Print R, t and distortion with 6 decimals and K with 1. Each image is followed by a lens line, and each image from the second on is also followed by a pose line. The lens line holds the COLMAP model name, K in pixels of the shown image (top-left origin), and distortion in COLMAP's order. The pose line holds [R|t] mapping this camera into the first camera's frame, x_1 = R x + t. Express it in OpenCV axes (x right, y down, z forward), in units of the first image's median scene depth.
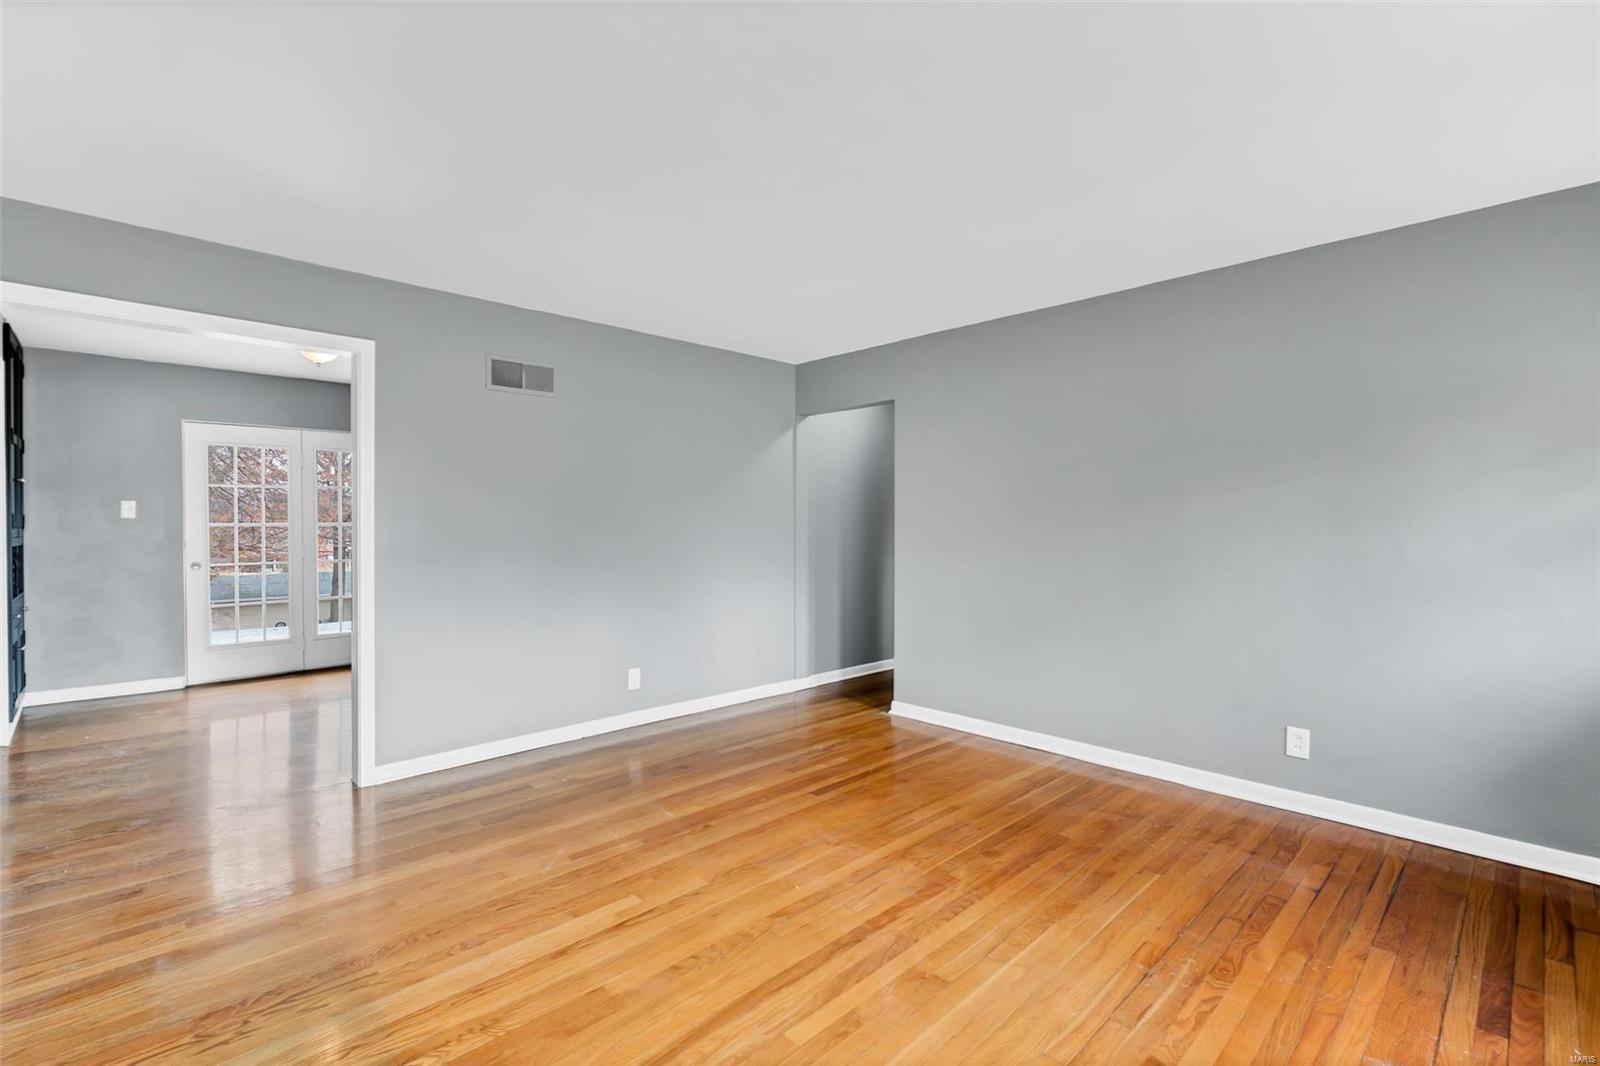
lens RADIAL K [[730.8, 0, 775.5], [0, 730.8, 520.8], [0, 0, 1]] dist [-0.001377, 0.000716]
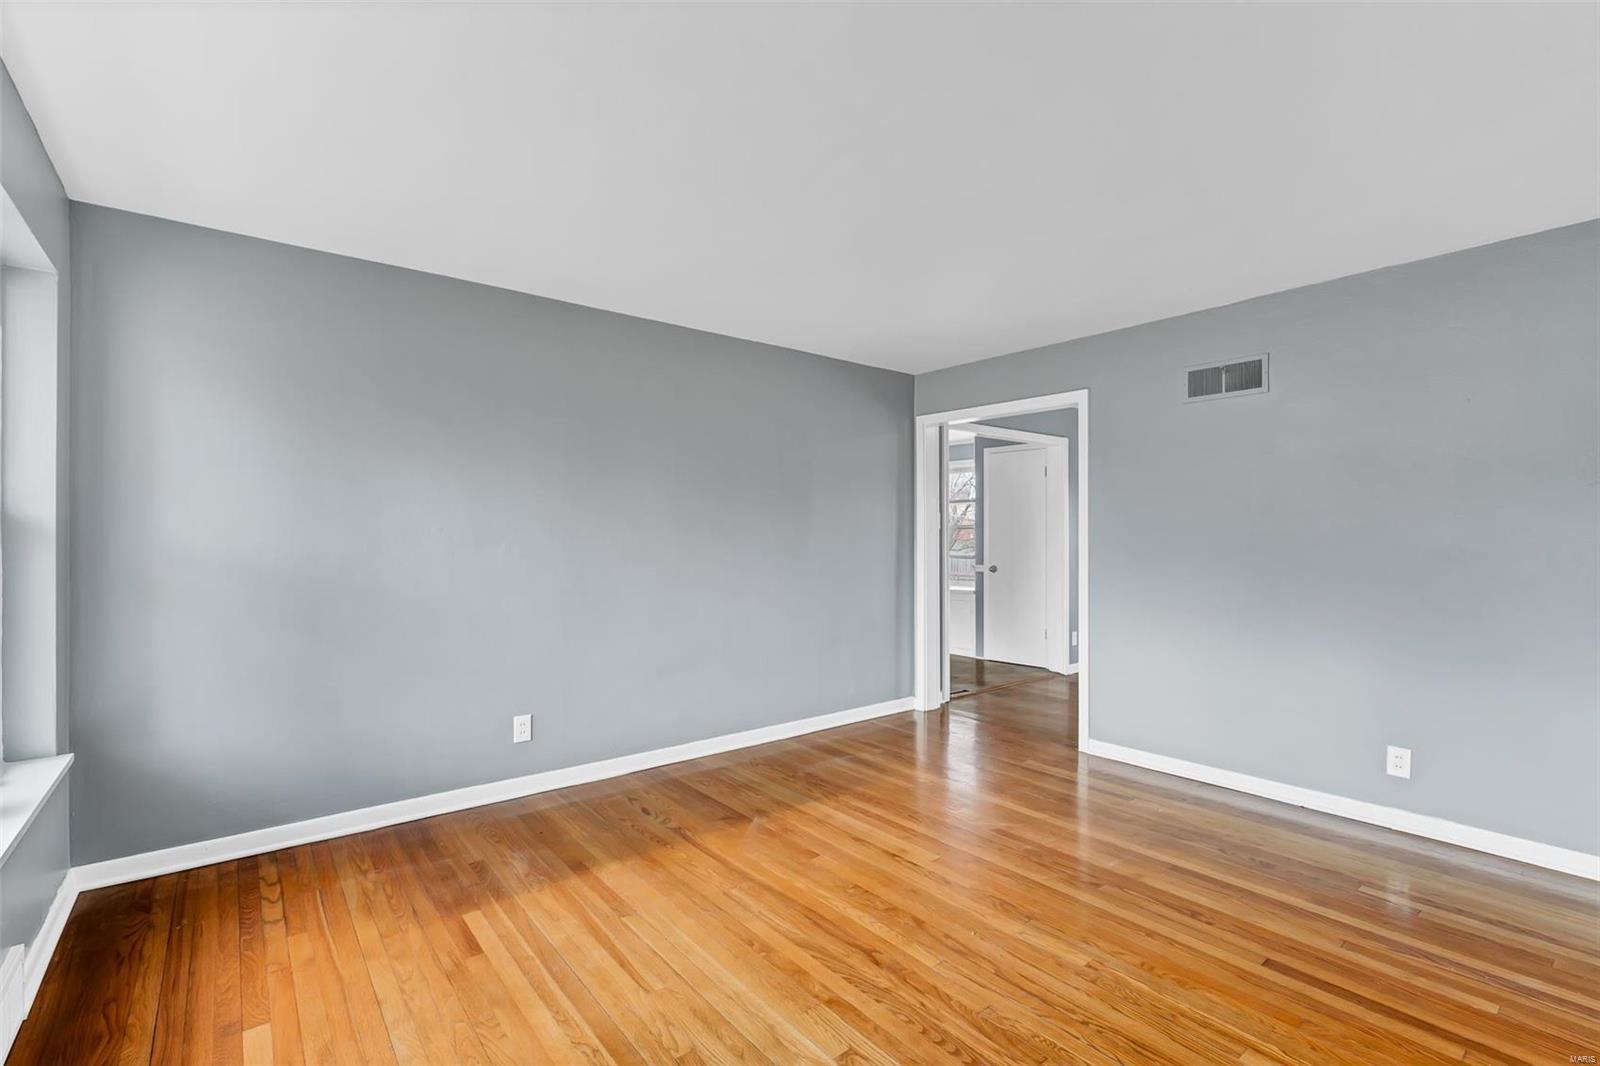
lens RADIAL K [[730.8, 0, 801.3], [0, 730.8, 535.4], [0, 0, 1]] dist [-0.001377, 0.000716]
pose [[-0.086144, -0.000310, -0.996283, 0.727775], [0.000063, 1.000000, -0.000316, -0.000830], [0.996283, -0.000090, -0.086144, 0.648568]]
